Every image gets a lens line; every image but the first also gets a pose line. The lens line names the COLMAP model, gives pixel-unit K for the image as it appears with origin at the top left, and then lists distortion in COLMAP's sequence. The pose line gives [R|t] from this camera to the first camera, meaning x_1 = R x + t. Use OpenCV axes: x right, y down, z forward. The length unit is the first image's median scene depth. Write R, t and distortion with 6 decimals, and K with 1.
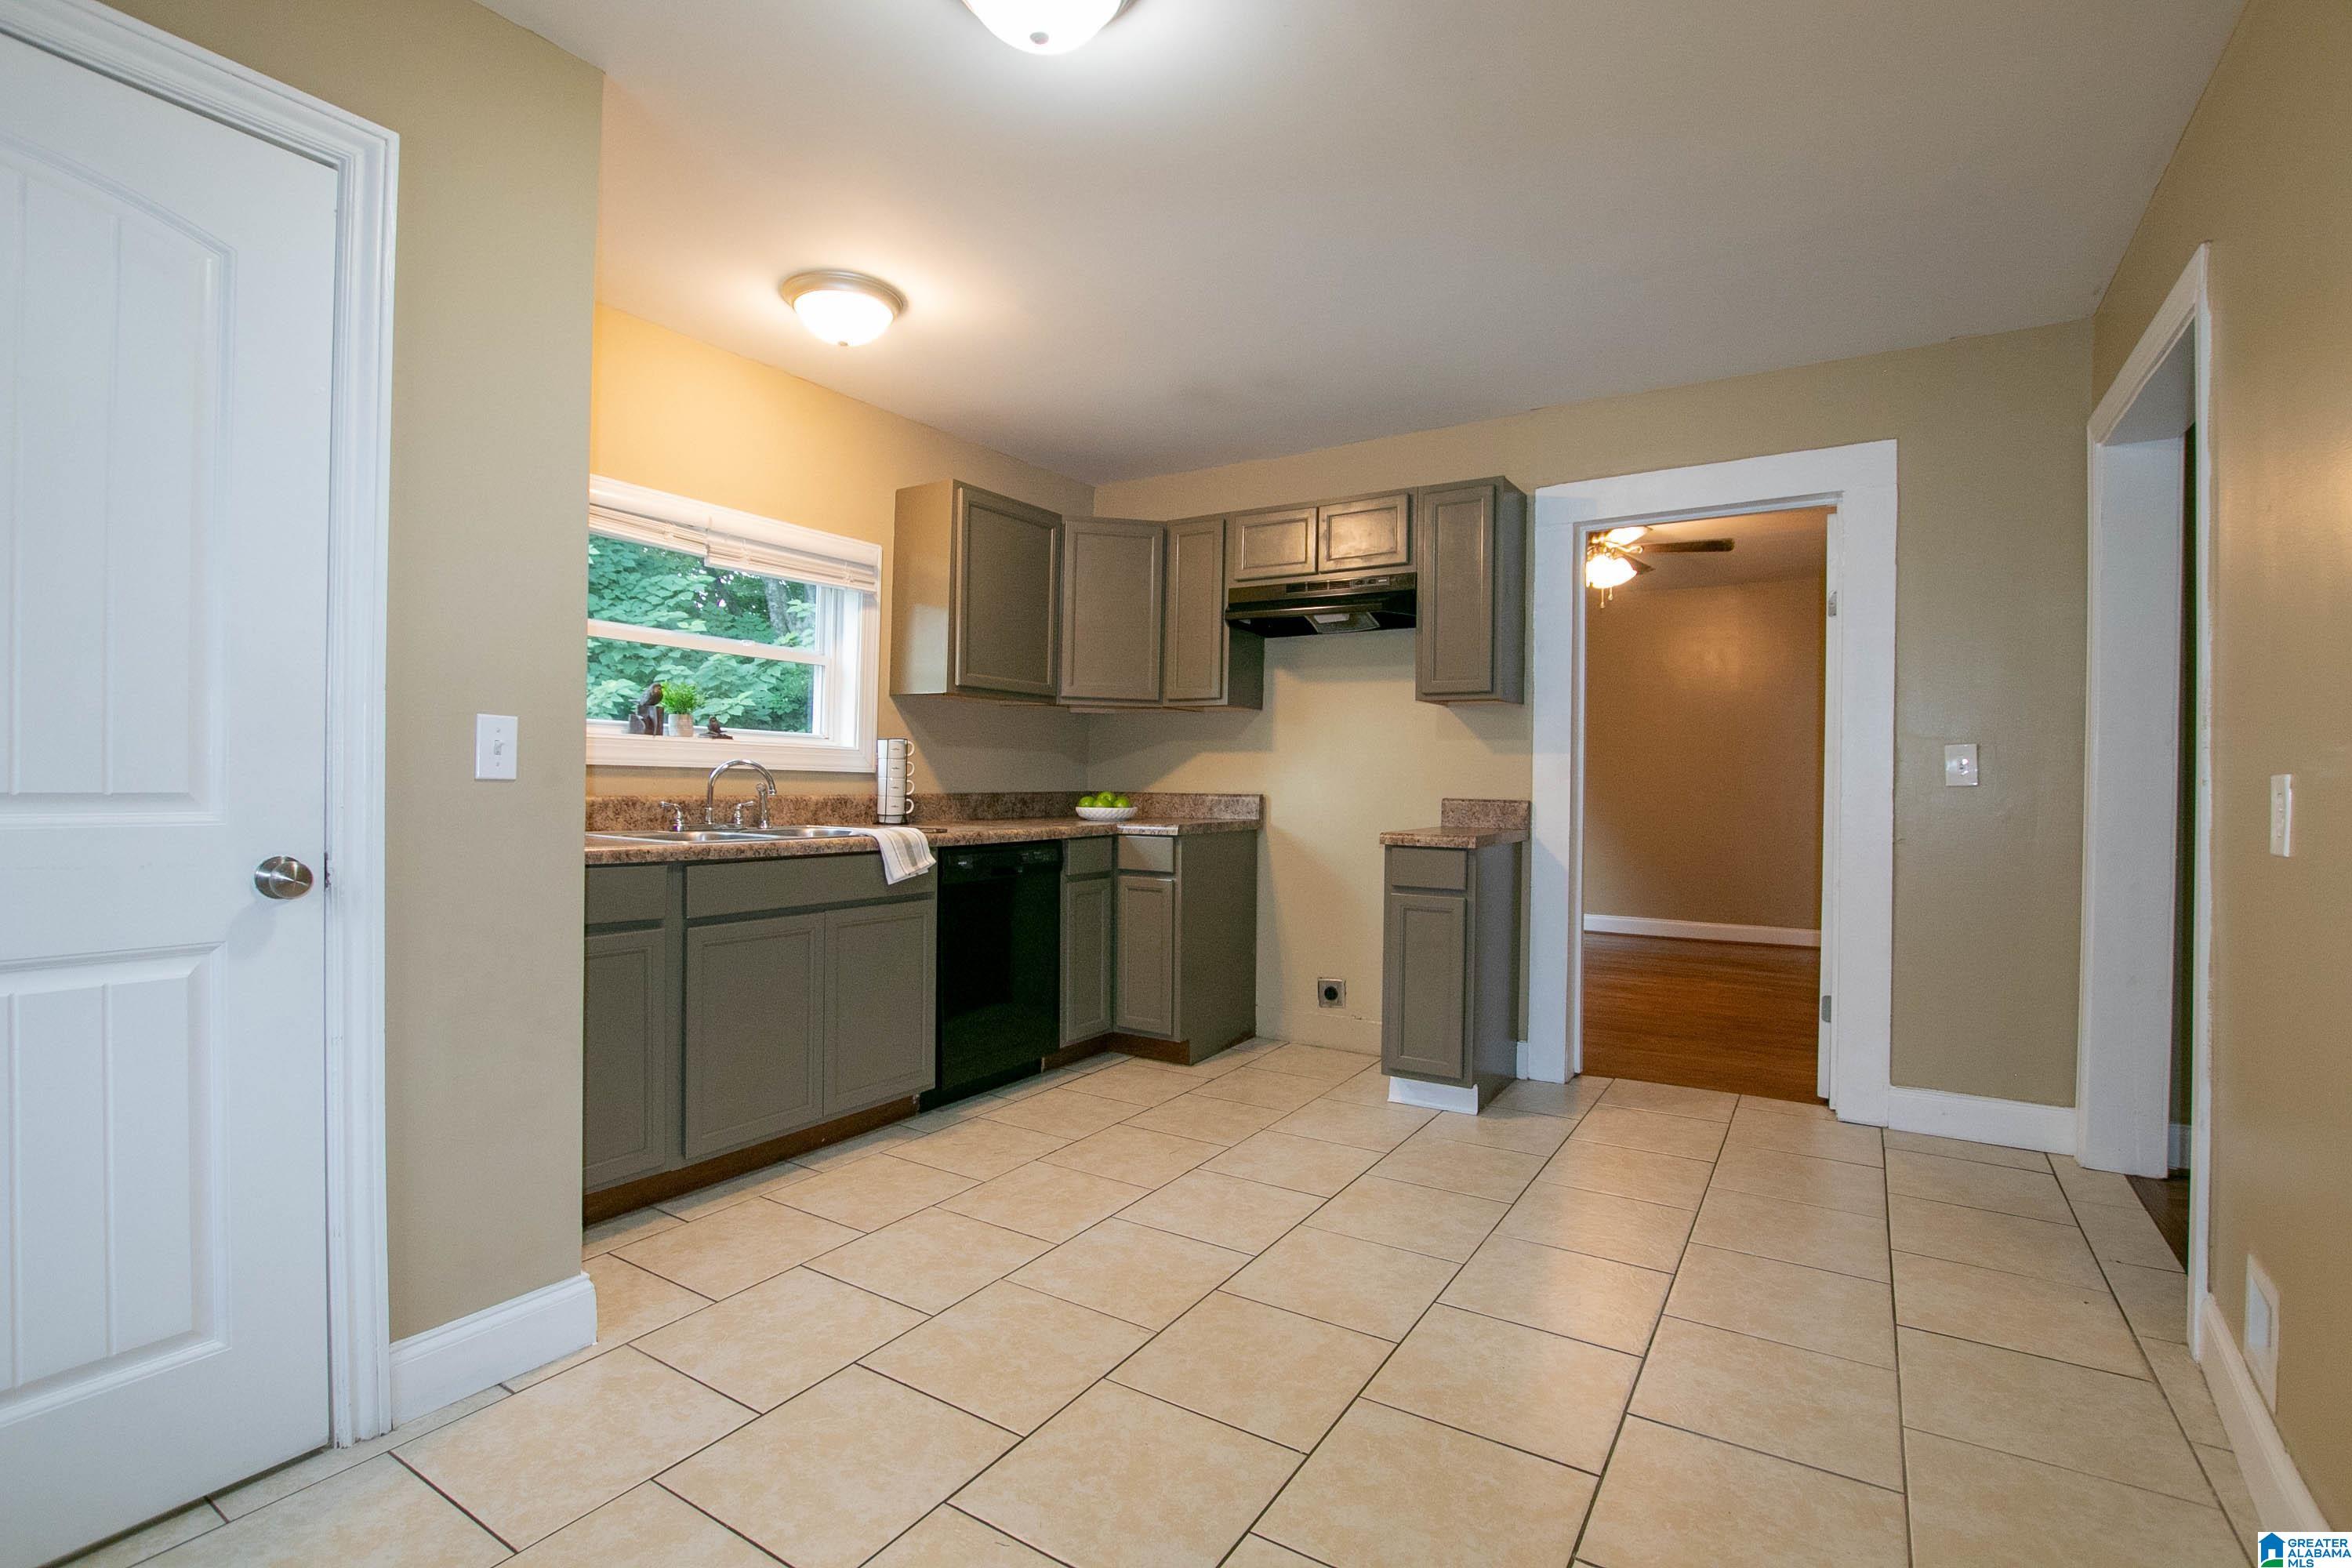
lens RADIAL K [[1087.5, 0, 1155.2], [0, 1087.5, 785.2], [0, 0, 1]] dist [-0.029566, 0.004067]
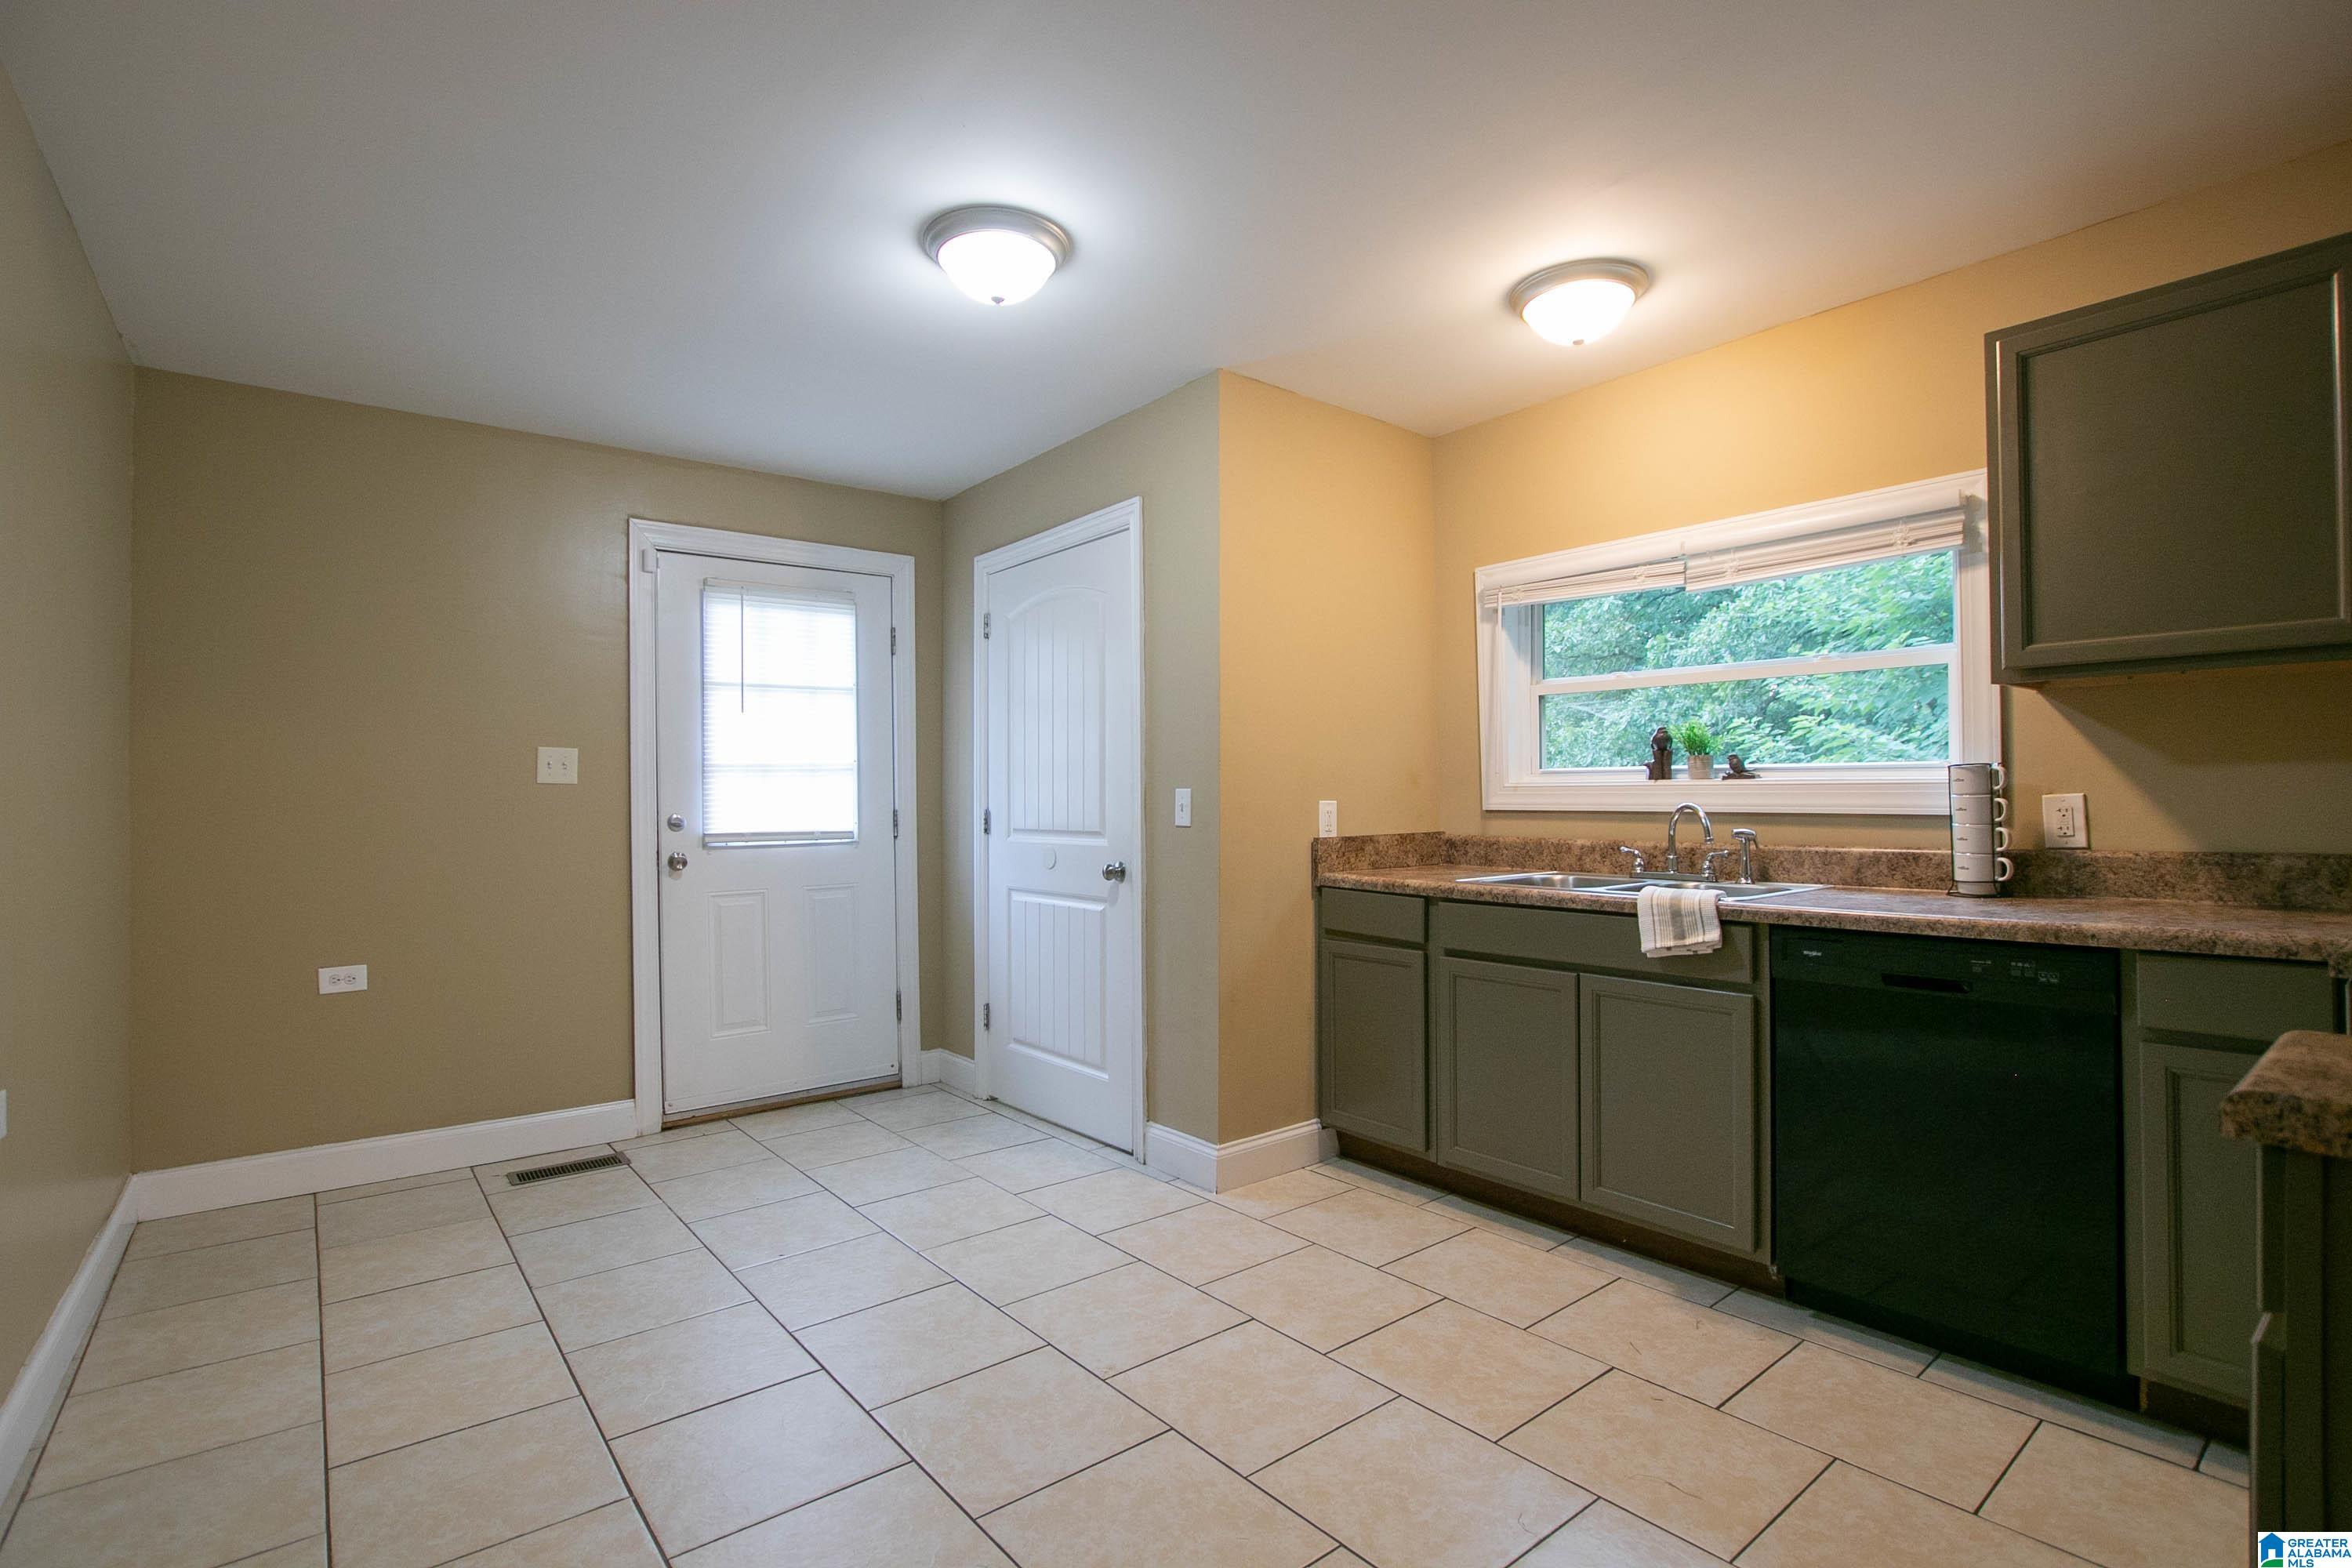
lens RADIAL K [[1087.5, 0, 1161.7], [0, 1087.5, 789.0], [0, 0, 1]] dist [-0.029566, 0.004067]
pose [[-0.312755, -0.023676, -0.949539, 0.646212], [-0.002575, 0.999707, -0.024079, -0.013718], [0.949830, -0.005086, -0.312724, 0.926008]]
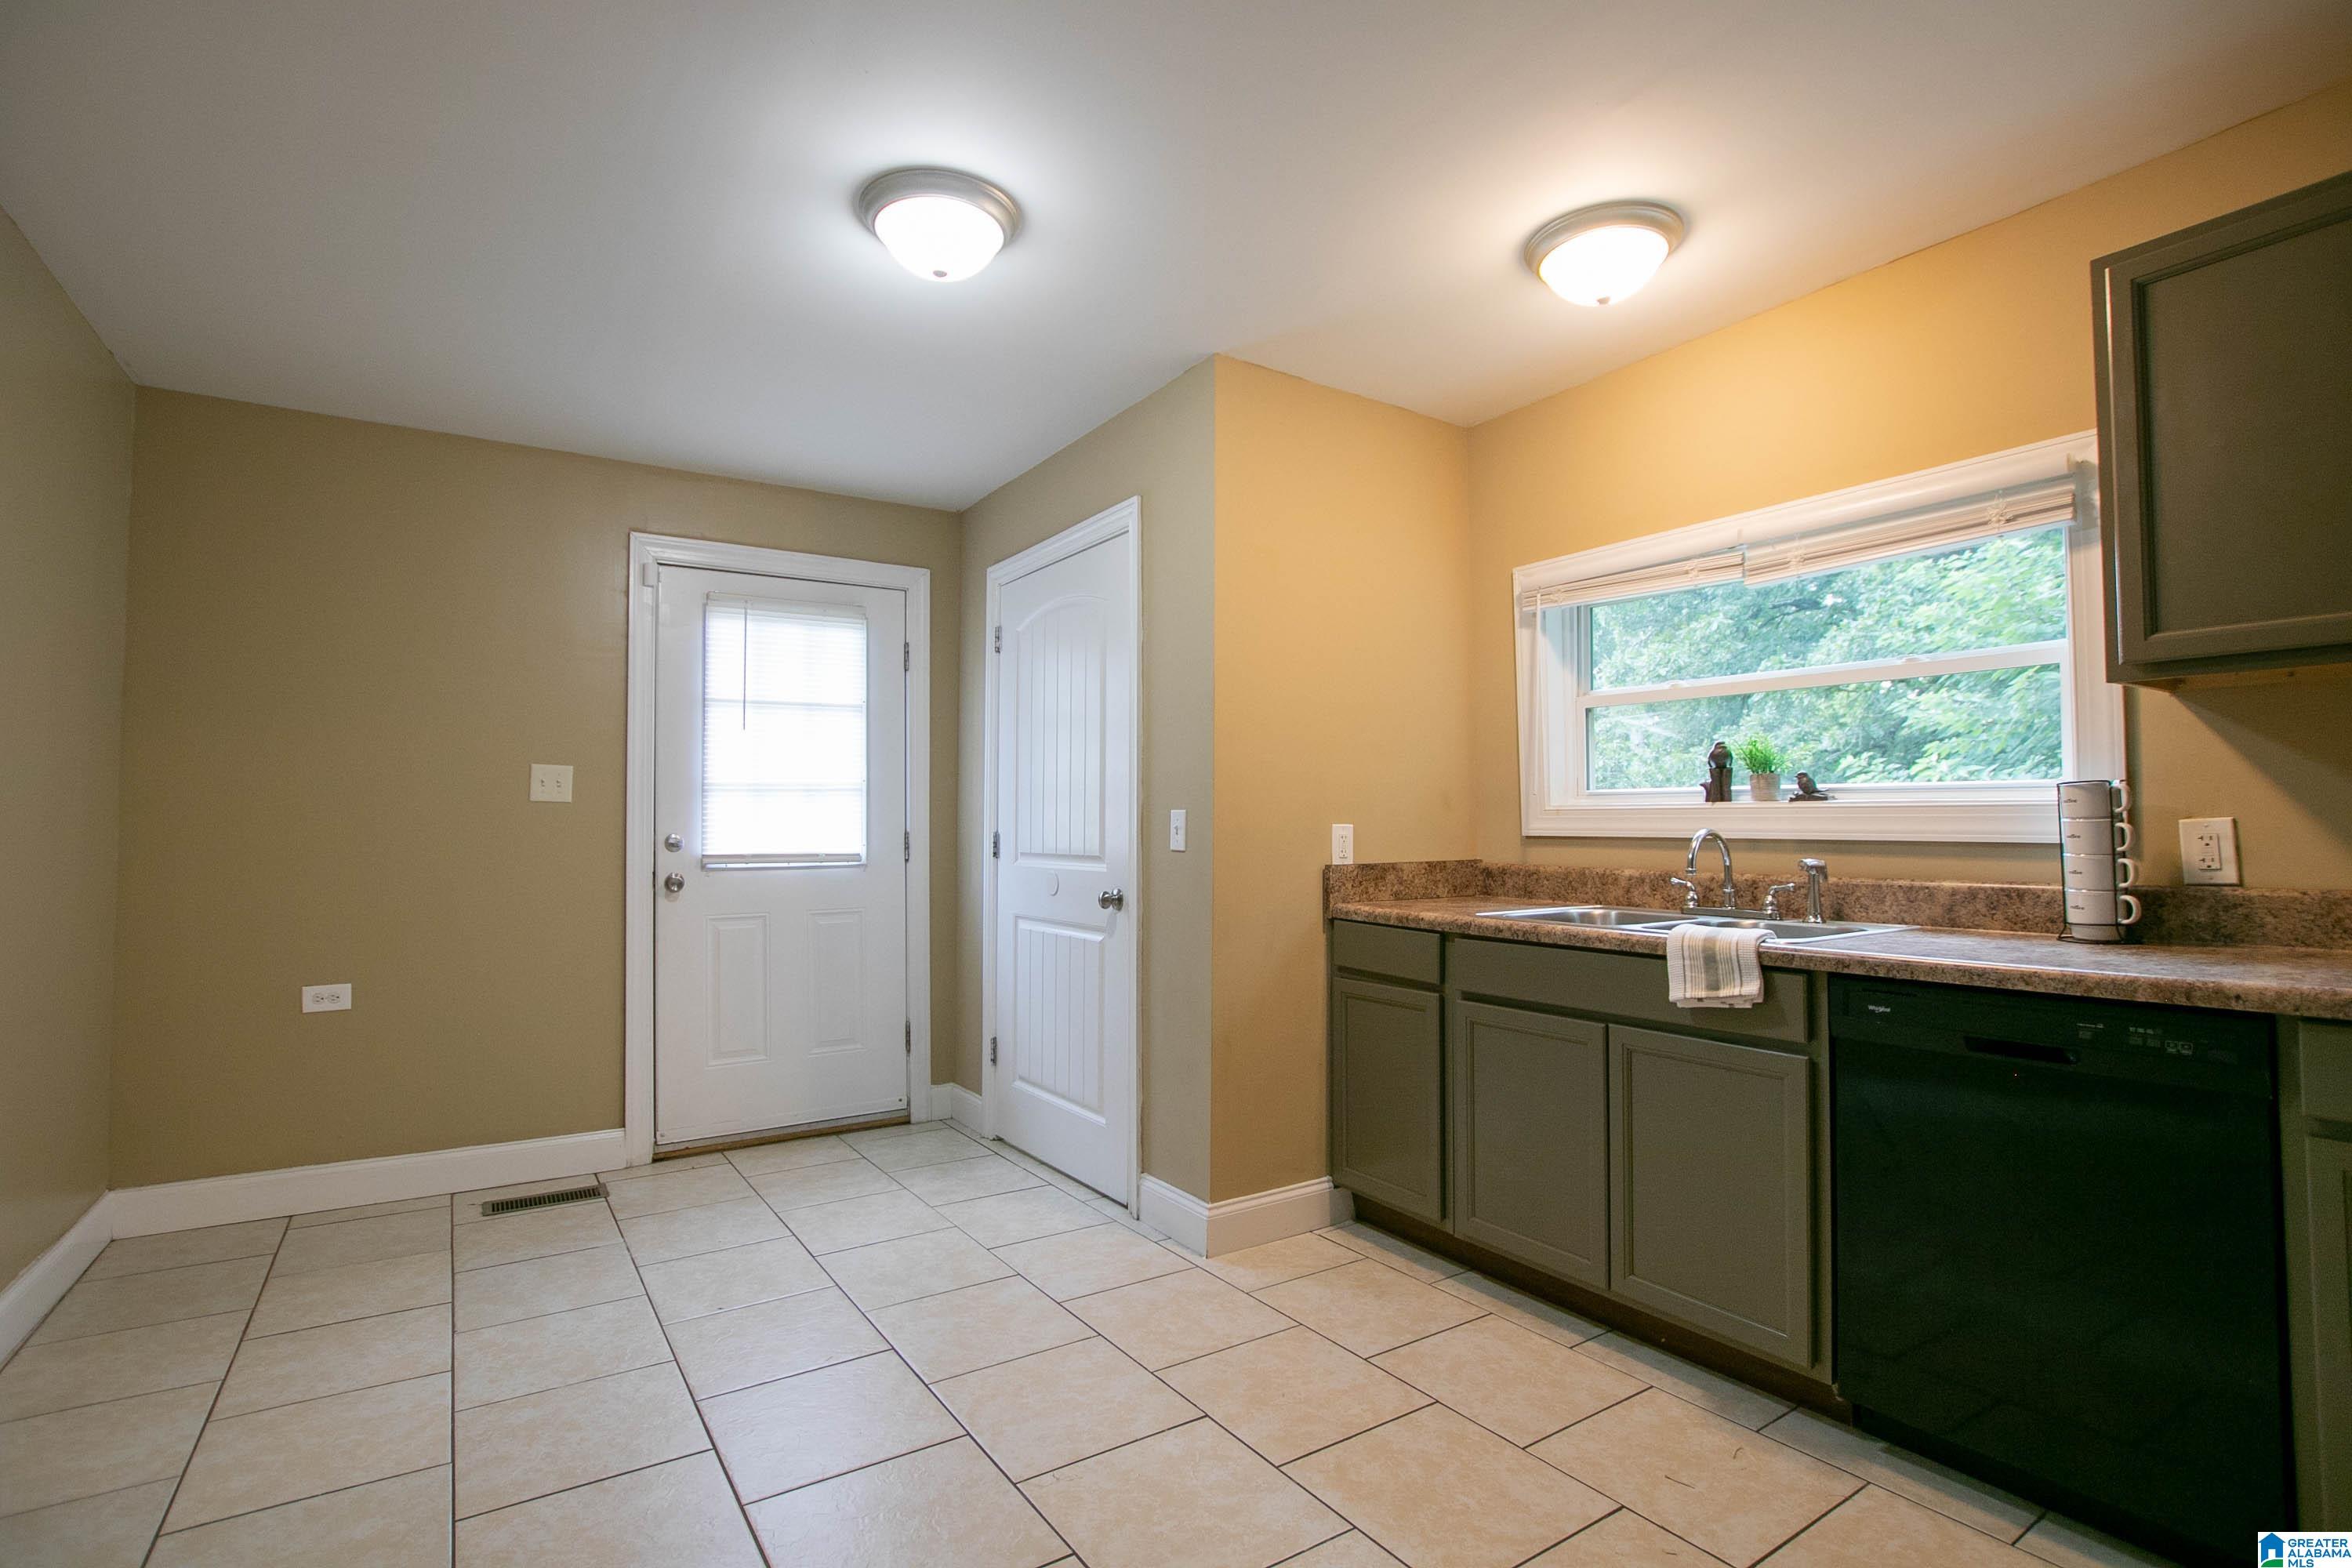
lens RADIAL K [[1087.5, 0, 1161.4], [0, 1087.5, 789.1], [0, 0, 1]] dist [-0.029566, 0.004067]
pose [[-0.400548, -0.049072, -0.914961, 0.529321], [-0.010632, 0.998747, -0.048911, -0.010293], [0.916214, -0.009863, -0.400568, 0.990653]]
